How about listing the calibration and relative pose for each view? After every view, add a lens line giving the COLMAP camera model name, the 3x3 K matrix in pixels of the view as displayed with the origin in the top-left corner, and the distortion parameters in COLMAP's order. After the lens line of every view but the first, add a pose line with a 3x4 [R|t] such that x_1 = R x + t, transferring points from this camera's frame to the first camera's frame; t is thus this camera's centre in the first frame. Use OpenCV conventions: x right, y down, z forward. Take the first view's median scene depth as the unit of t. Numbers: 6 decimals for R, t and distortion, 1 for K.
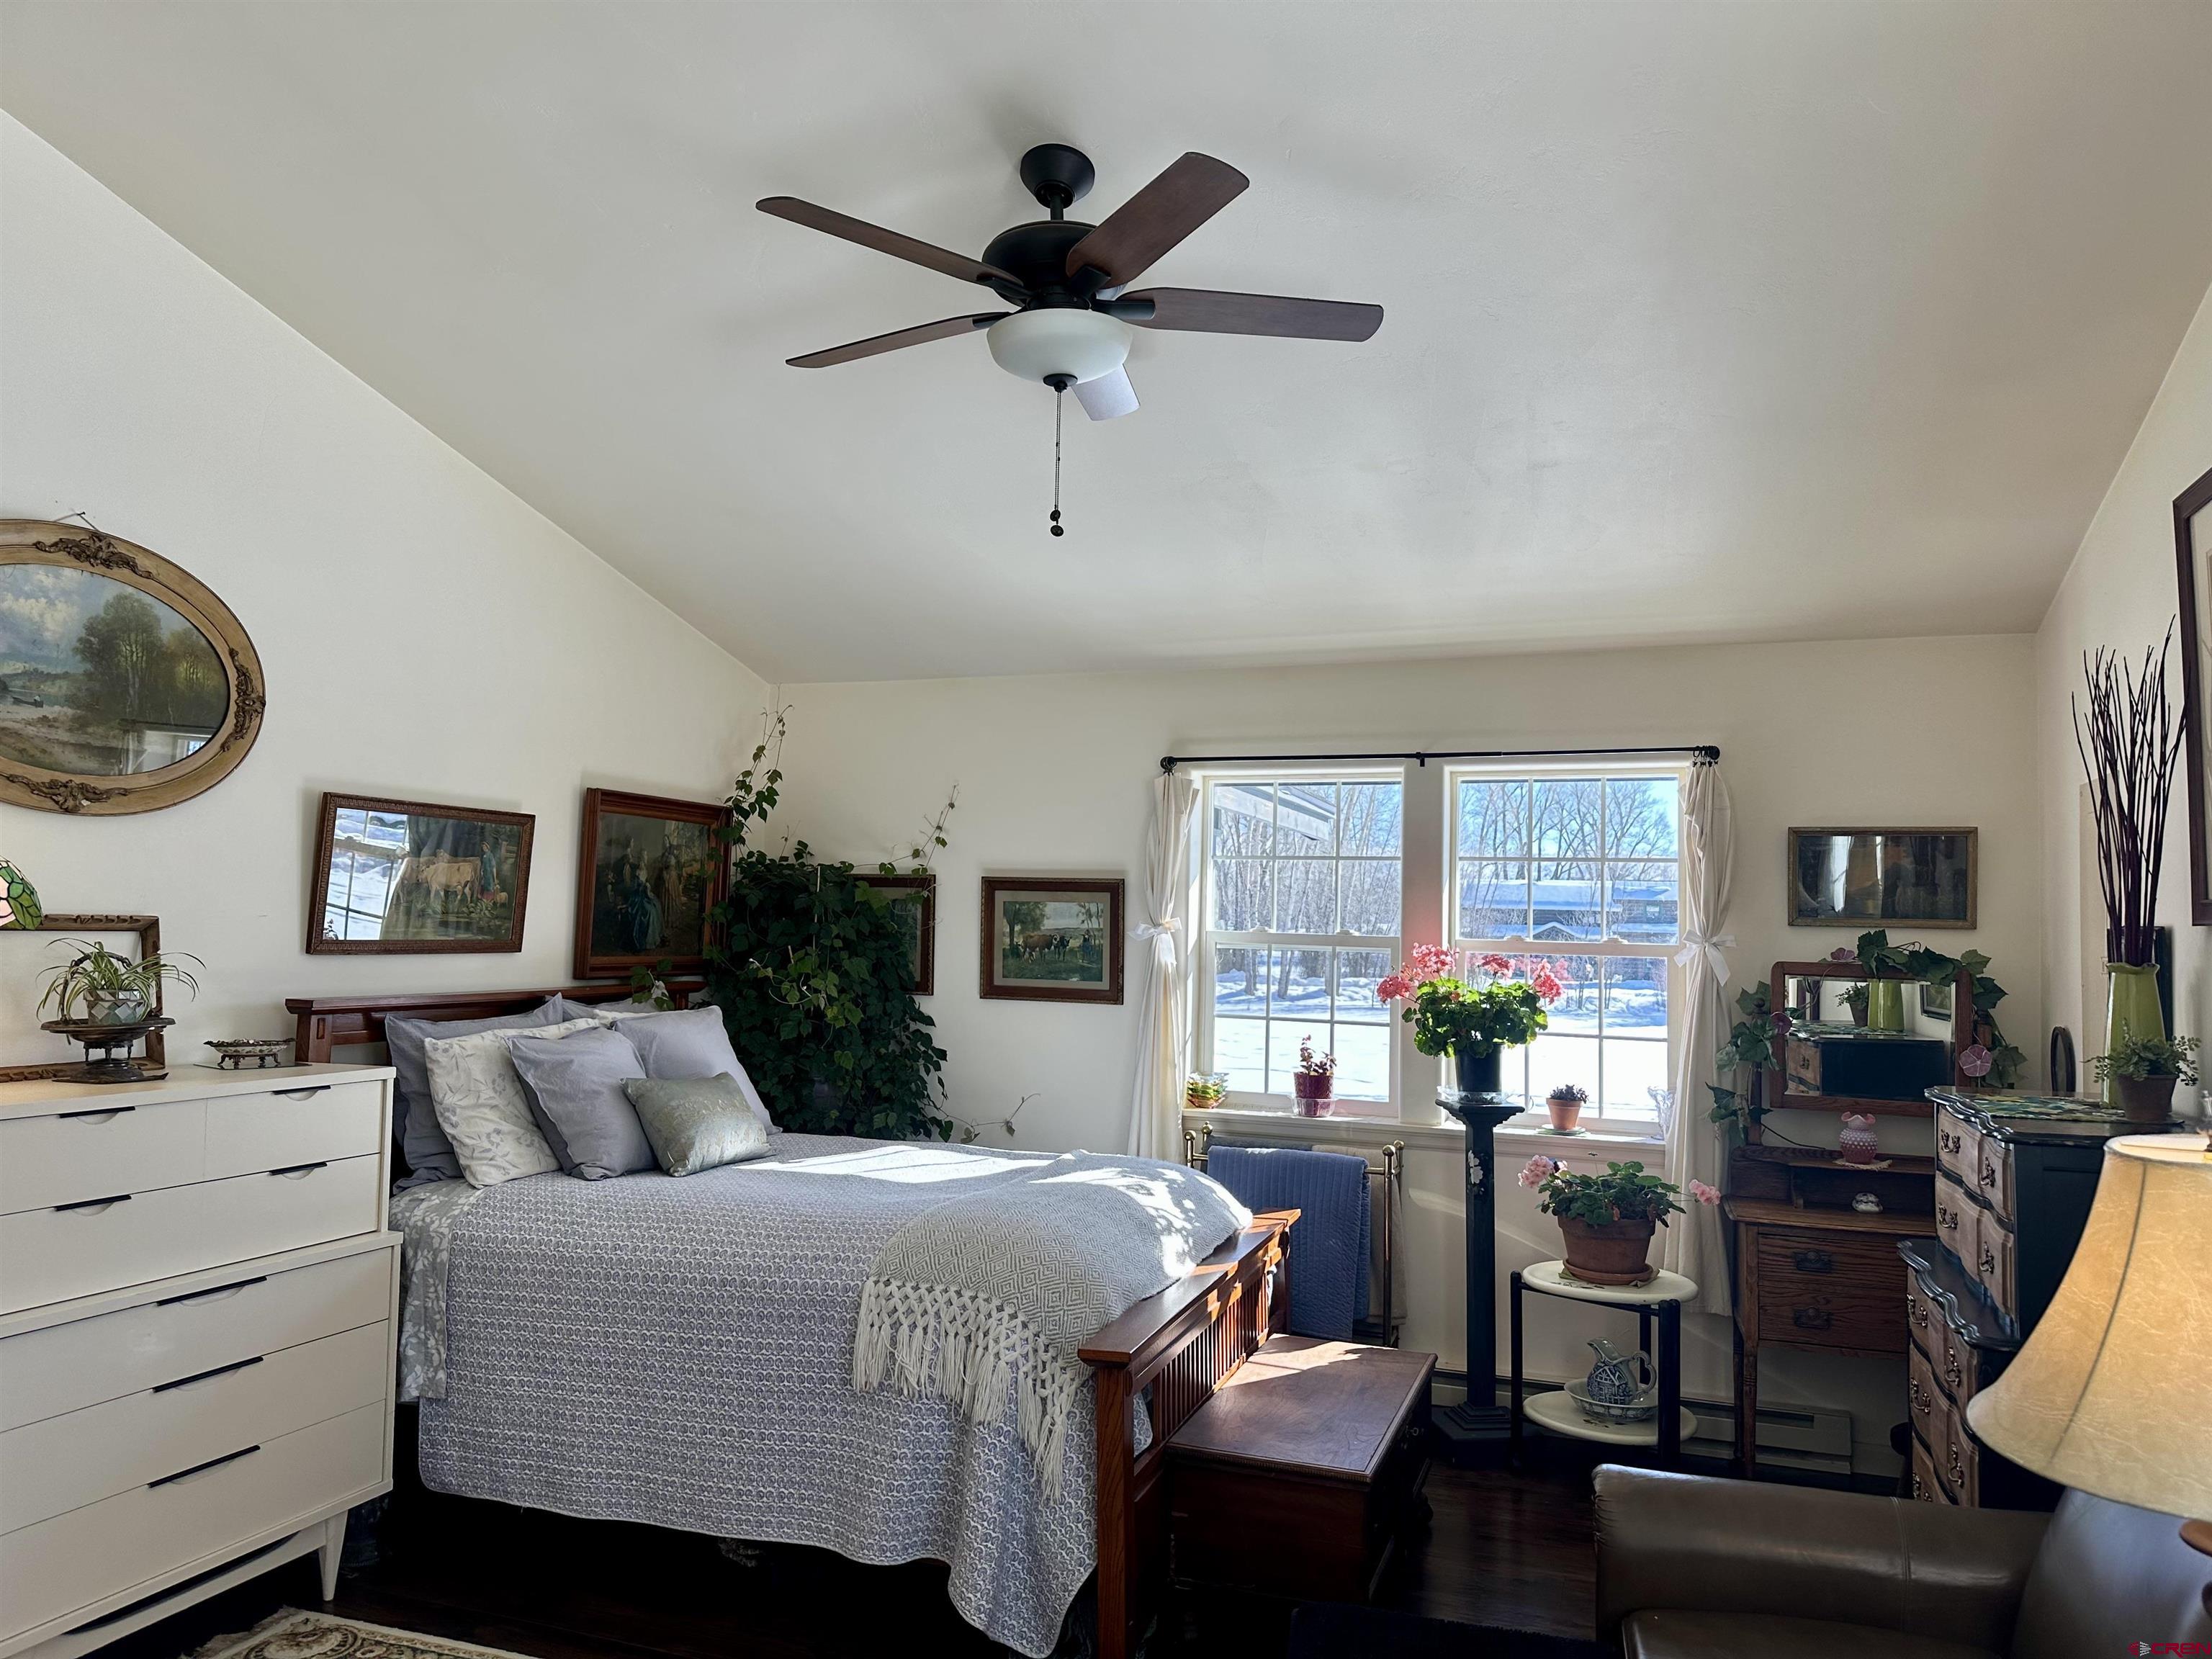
lens RADIAL K [[1523.4, 0, 1106.0], [0, 1523.4, 829.5], [0, 0, 1]] dist [0.130046, -0.075669]
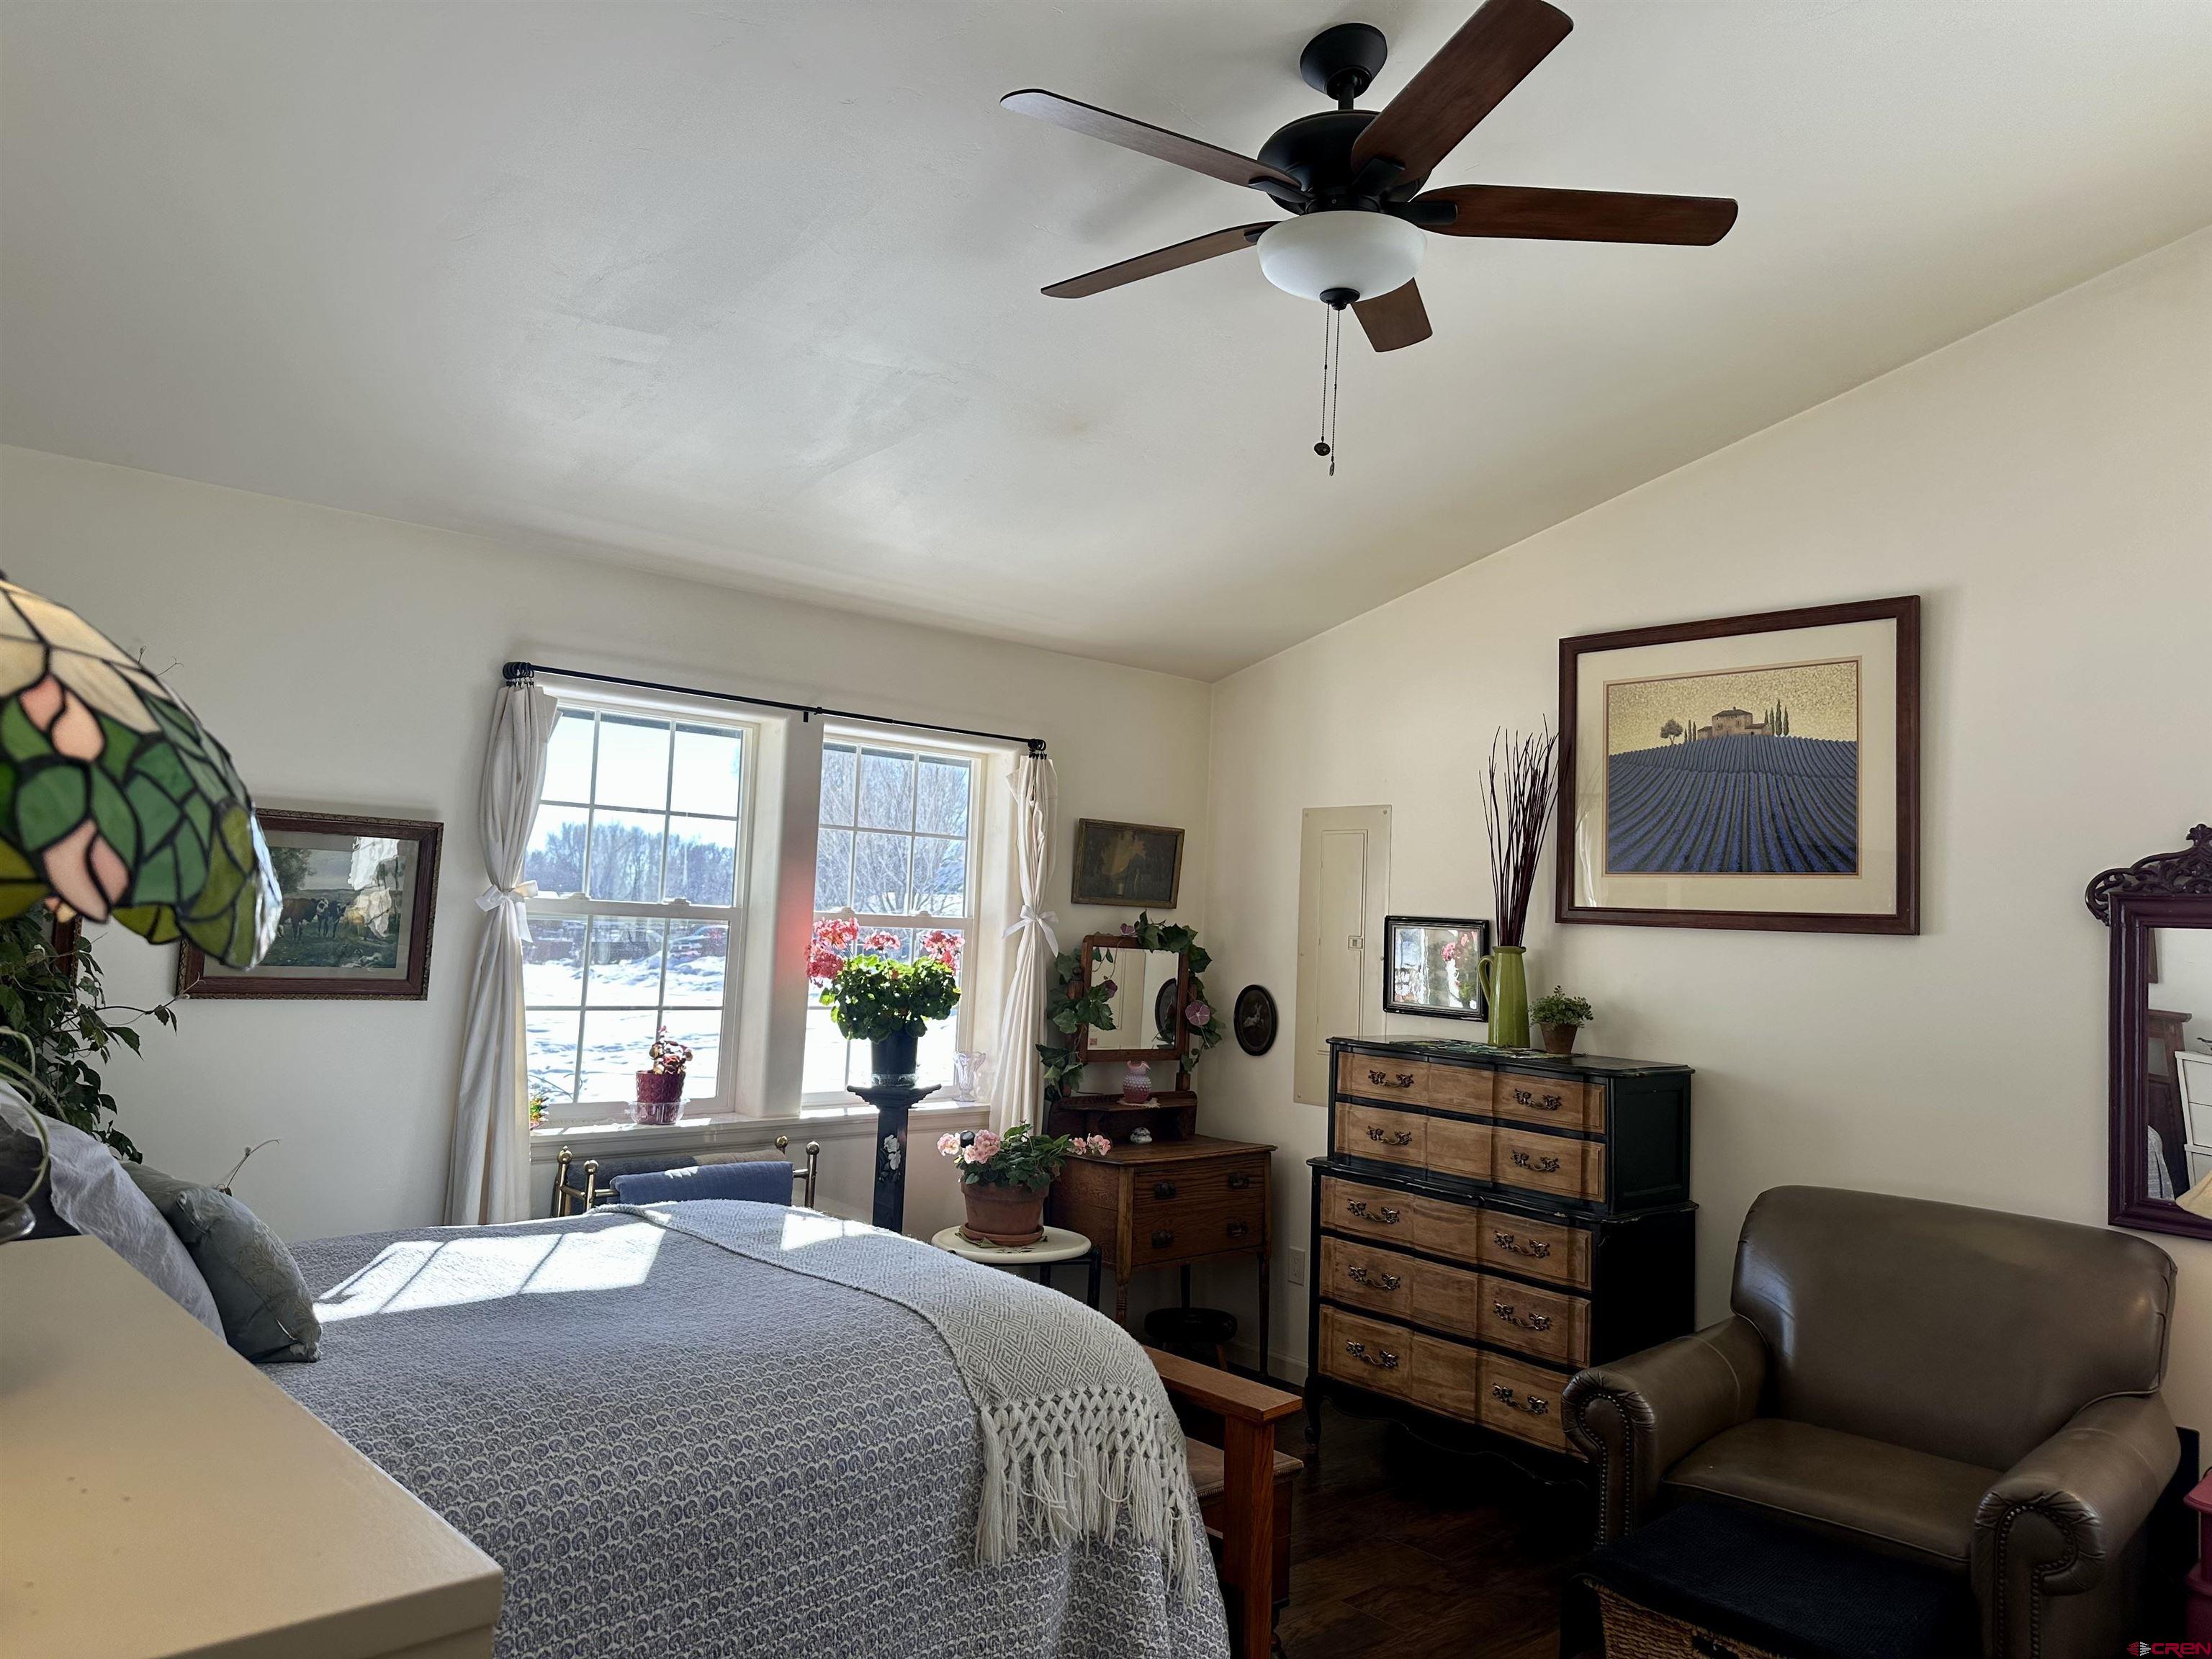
lens RADIAL K [[1547.3, 0, 1078.5], [0, 1547.3, 829.4], [0, 0, 1]] dist [0.062257, -0.081006]
pose [[0.474805, 0.054082, 0.878428, -0.516635], [-0.090903, 0.995785, -0.012172, 0.018657], [-0.875384, -0.074073, 0.477721, 0.421551]]
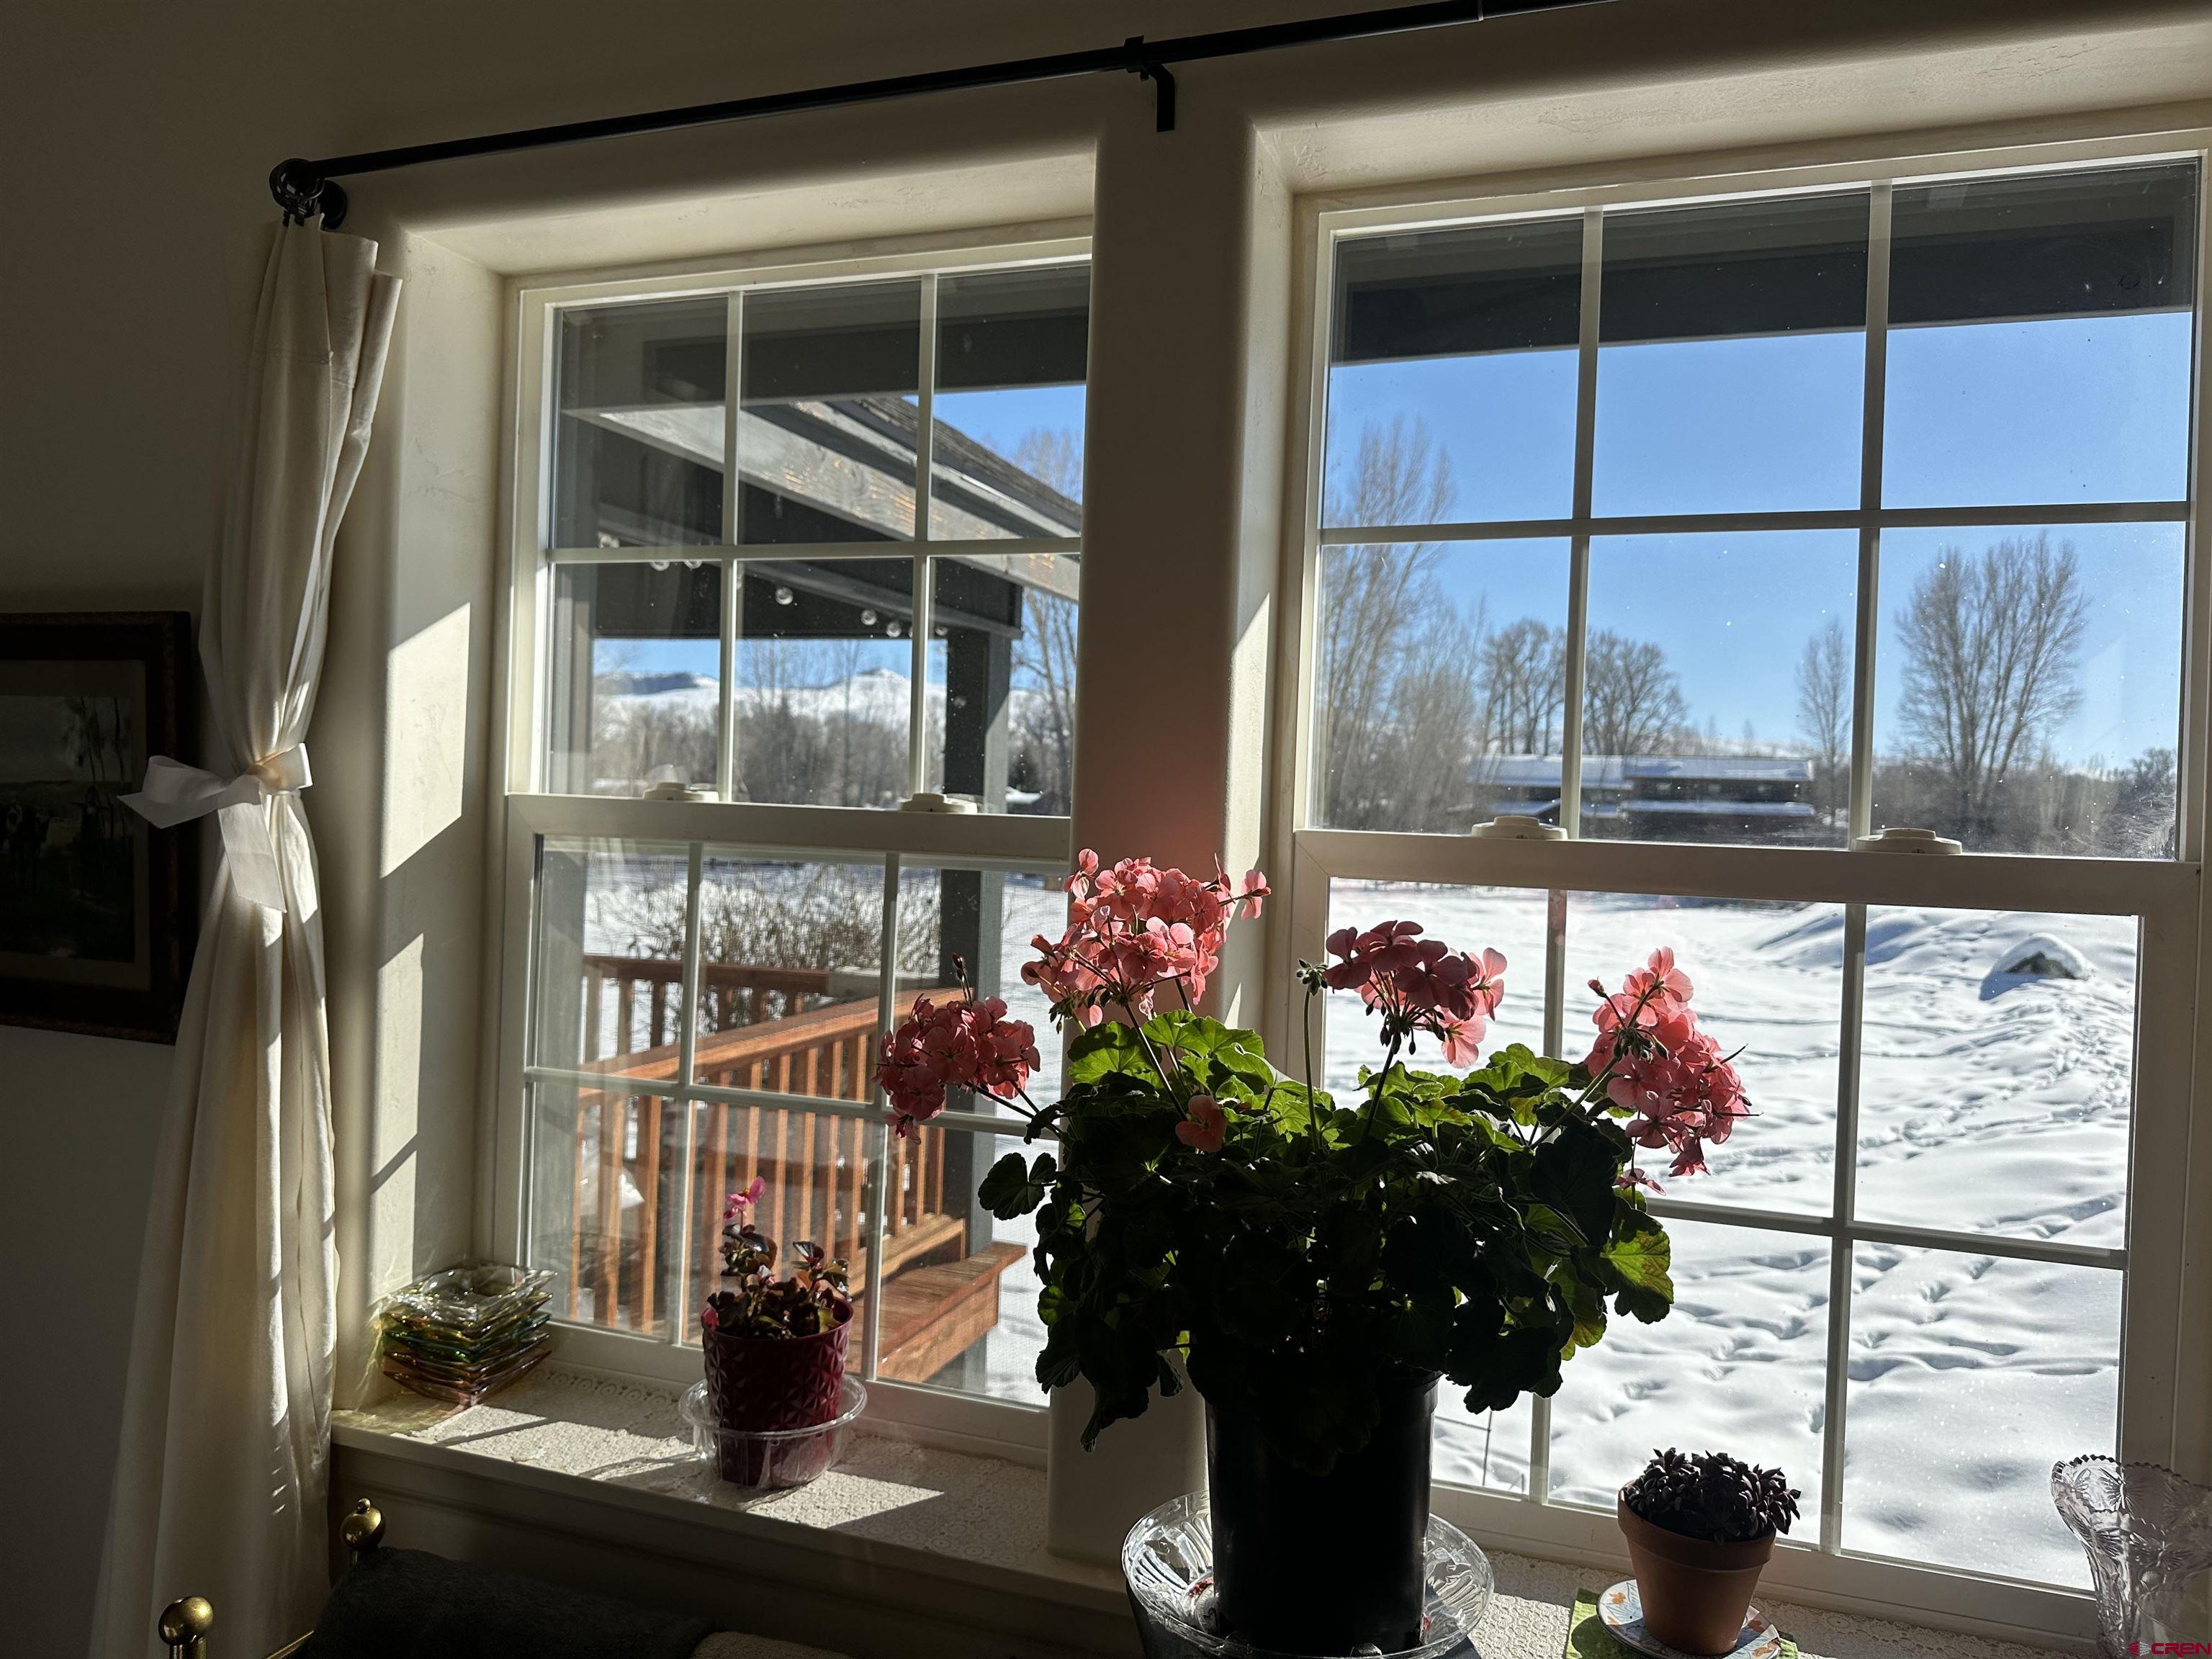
lens RADIAL K [[1547.3, 0, 1078.5], [0, 1547.3, 829.4], [0, 0, 1]] dist [0.062257, -0.081006]
pose [[0.999802, 0.010592, -0.016826, 0.200440], [-0.009172, 0.996566, 0.082288, 0.050355], [0.017640, -0.082117, 0.996467, 0.750913]]
